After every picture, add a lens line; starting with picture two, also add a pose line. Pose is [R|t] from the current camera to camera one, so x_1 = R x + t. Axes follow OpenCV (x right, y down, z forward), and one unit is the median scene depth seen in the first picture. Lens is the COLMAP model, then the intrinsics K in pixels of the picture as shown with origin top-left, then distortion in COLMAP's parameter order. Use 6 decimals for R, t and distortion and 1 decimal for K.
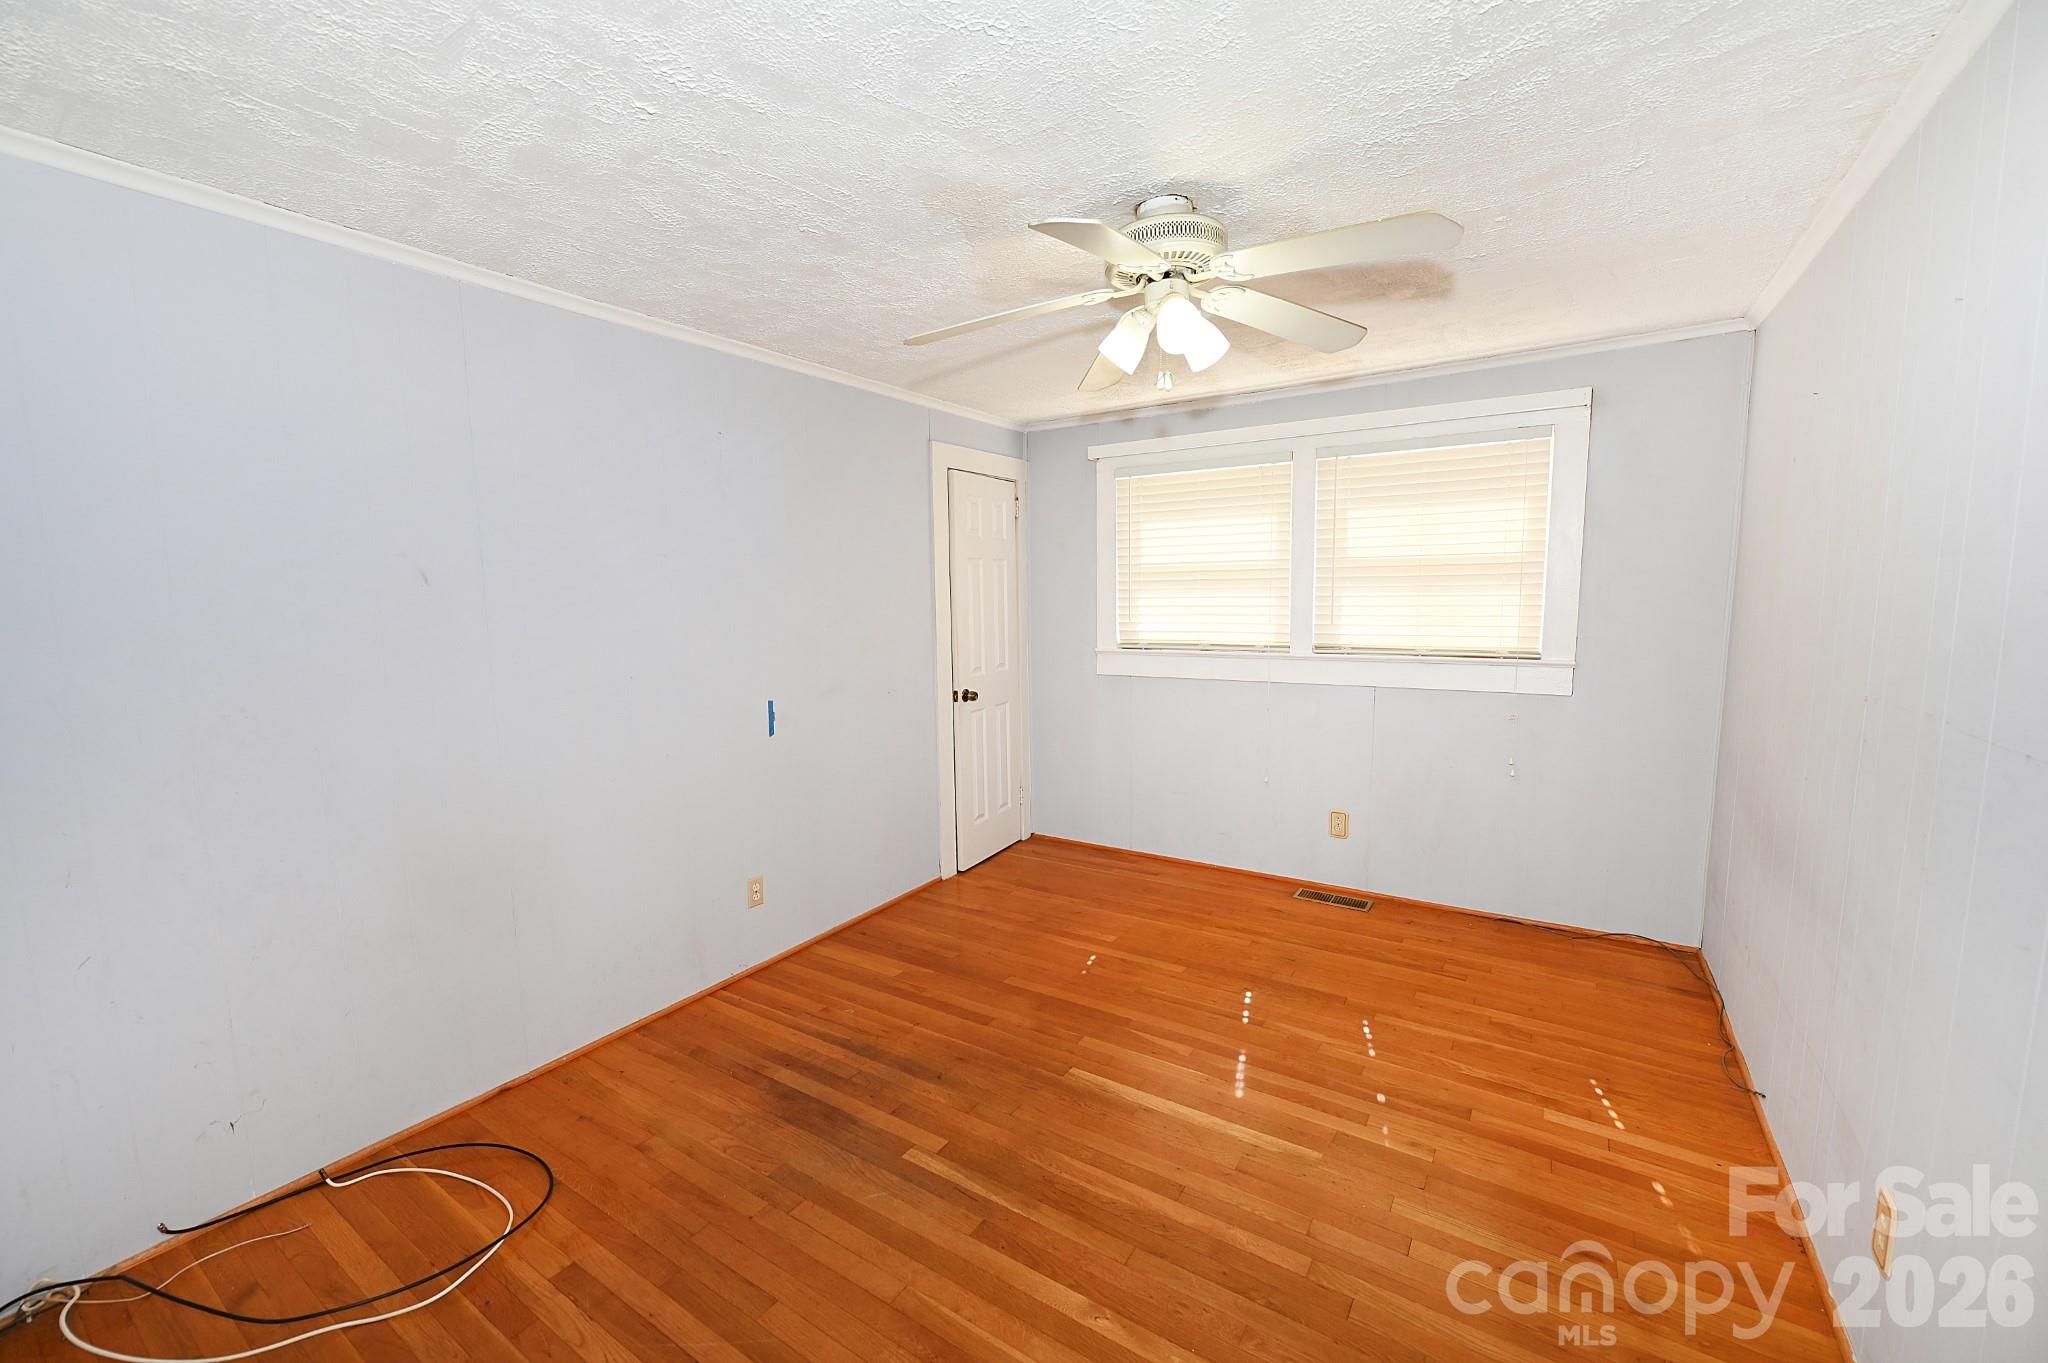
lens RADIAL K [[809.8, 0, 1032.4], [0, 809.8, 678.8], [0, 0, 1]] dist [-0.008060, -0.001027]
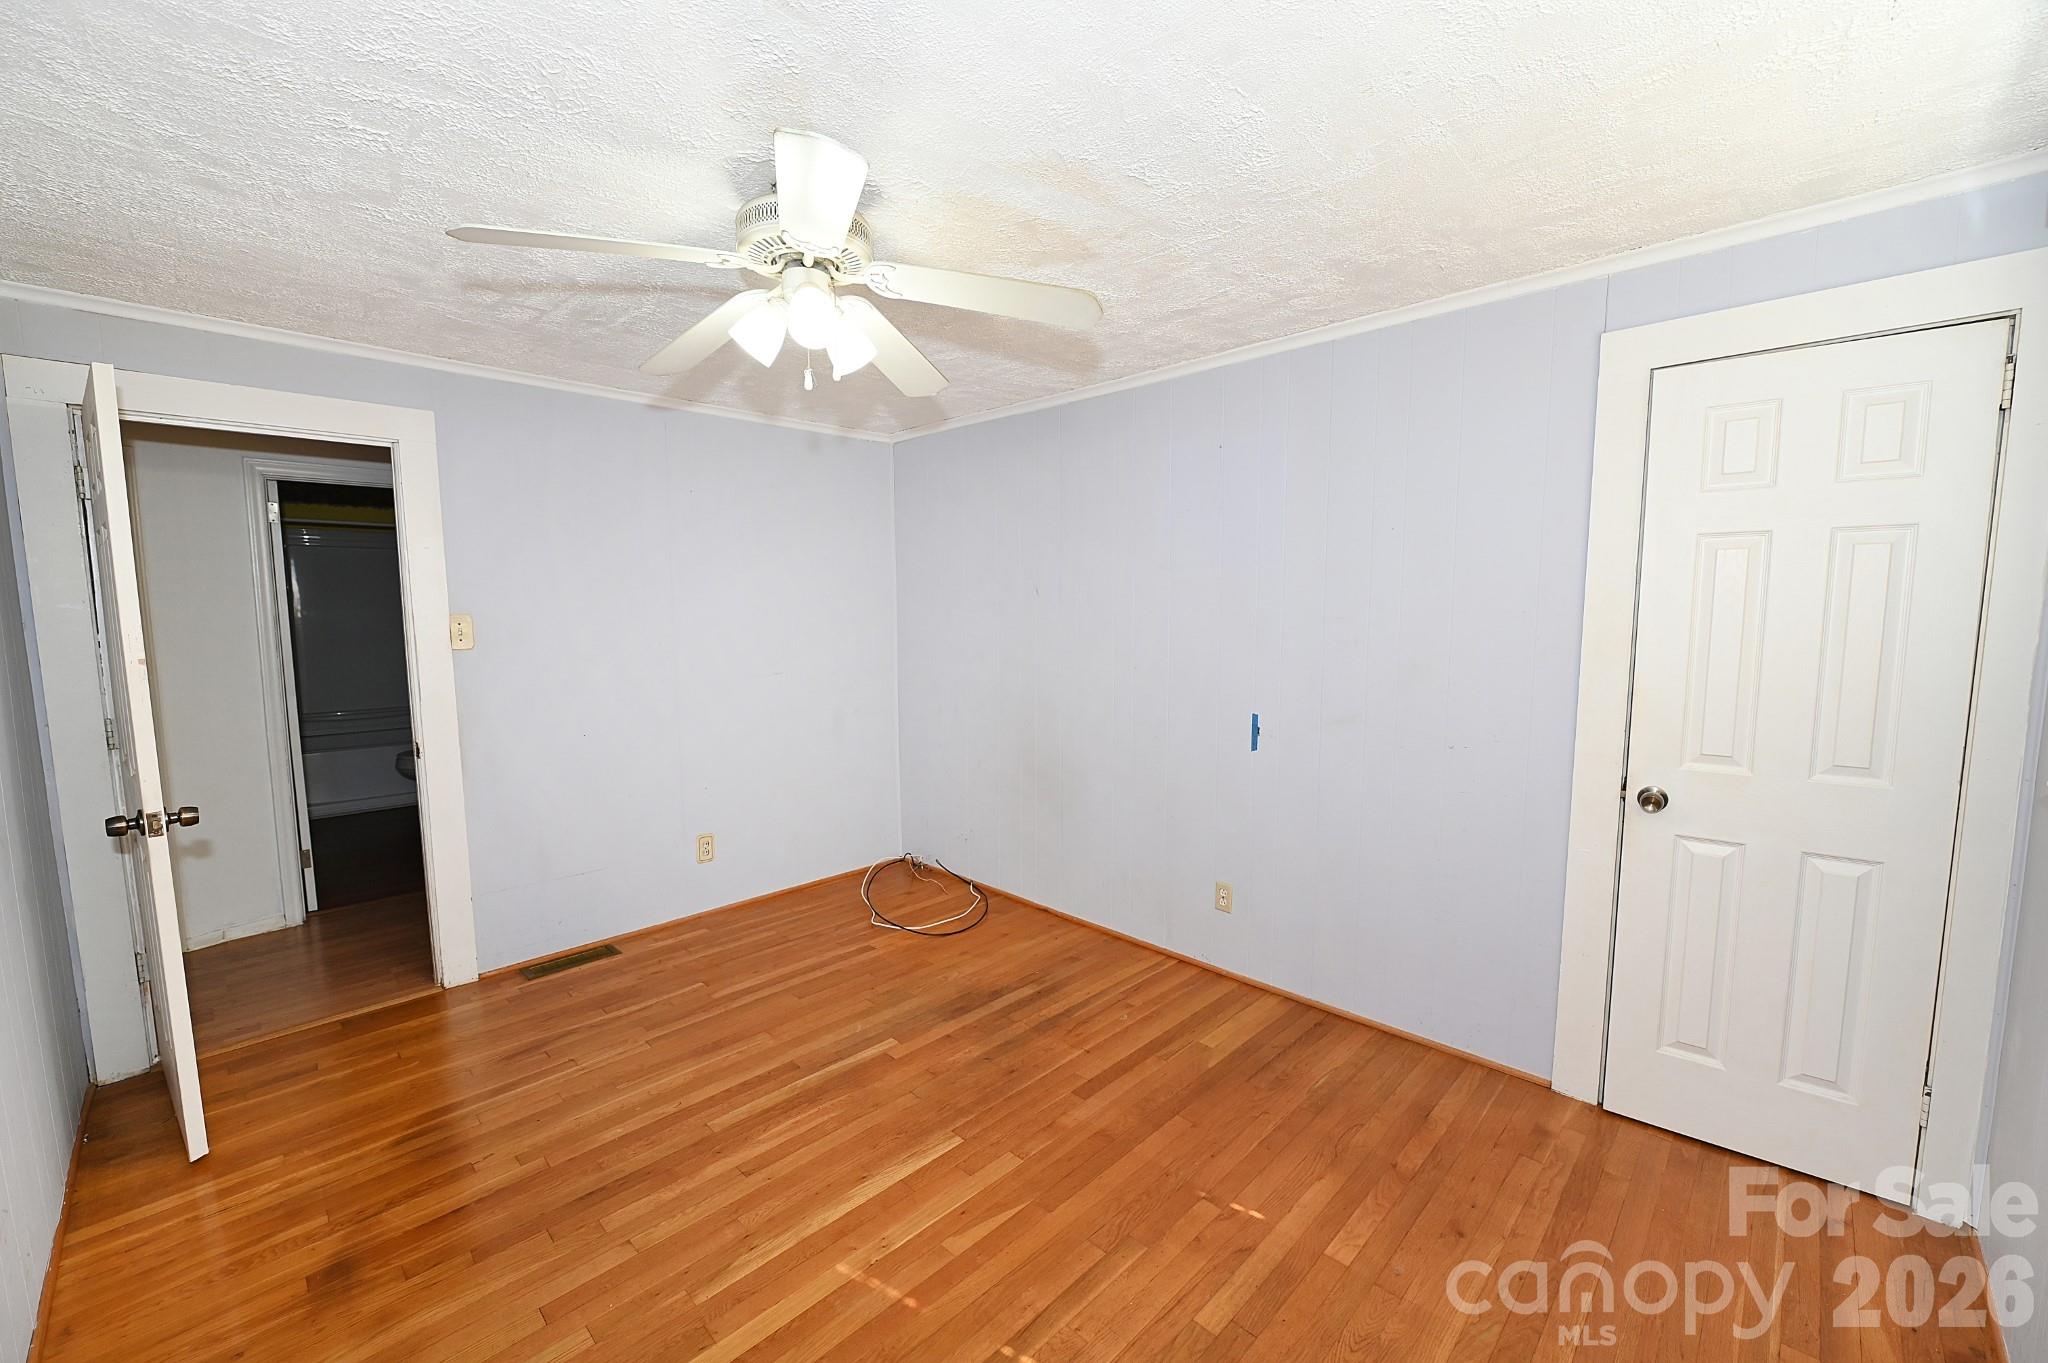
lens RADIAL K [[809.8, 0, 1017.7], [0, 809.8, 685.1], [0, 0, 1]] dist [-0.008060, -0.001027]
pose [[-0.203067, 0.113606, -0.972552, 0.788960], [-0.098346, 0.985858, 0.135695, -0.129843], [0.974213, 0.123201, -0.189023, 1.085747]]
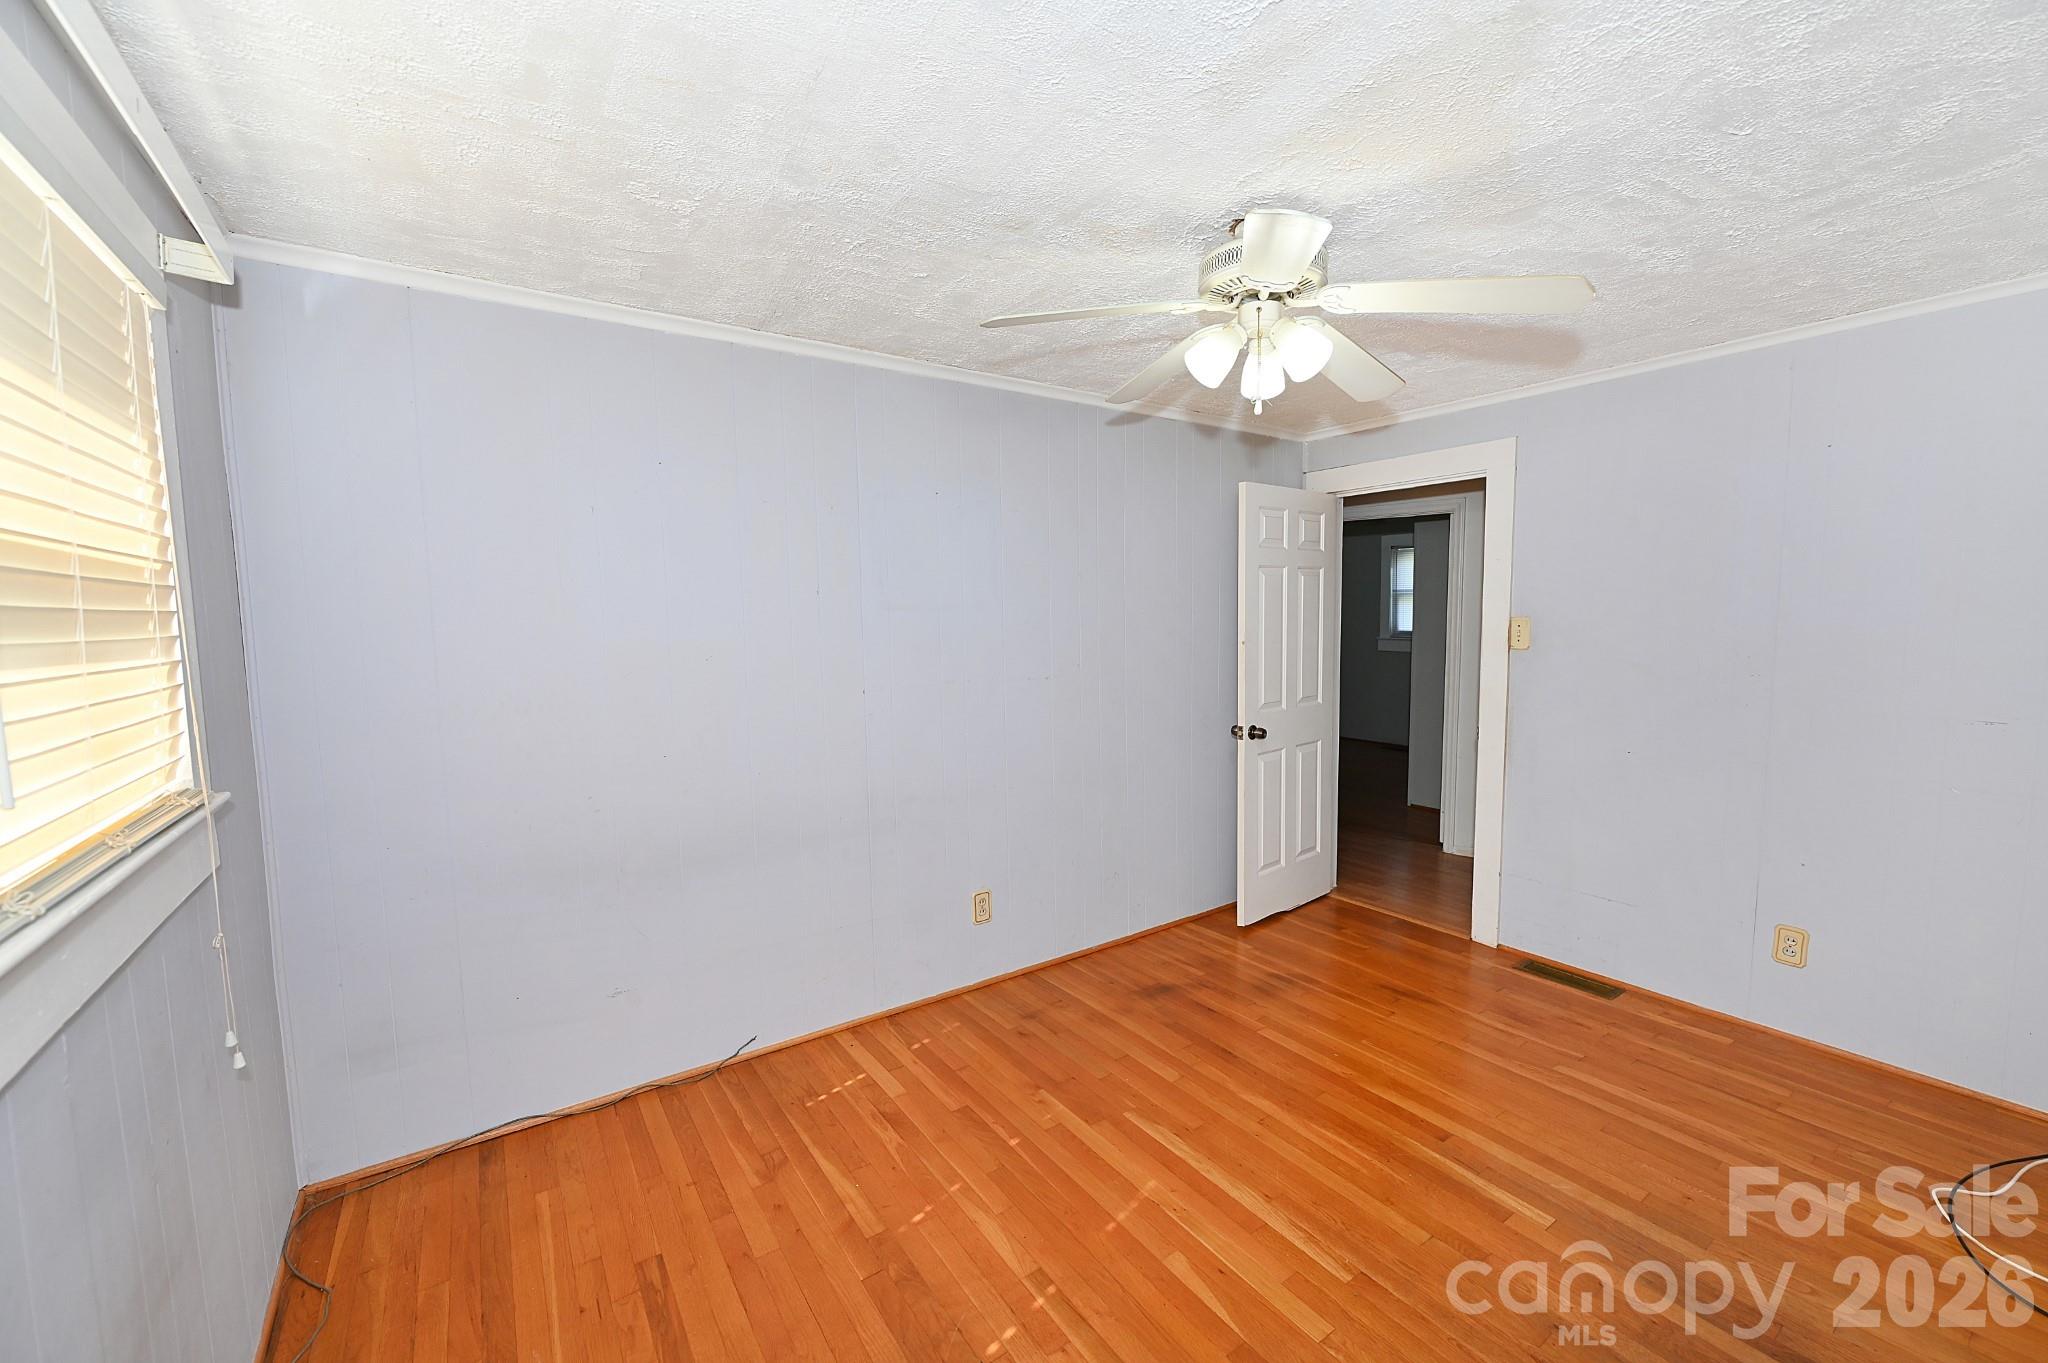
lens RADIAL K [[809.8, 0, 1032.9], [0, 809.8, 682.4], [0, 0, 1]] dist [-0.008060, -0.001027]
pose [[-0.923273, -0.002515, 0.384137, 0.030435], [0.070749, 0.981760, 0.176472, -0.172112], [-0.377574, 0.190109, -0.906254, 1.537594]]
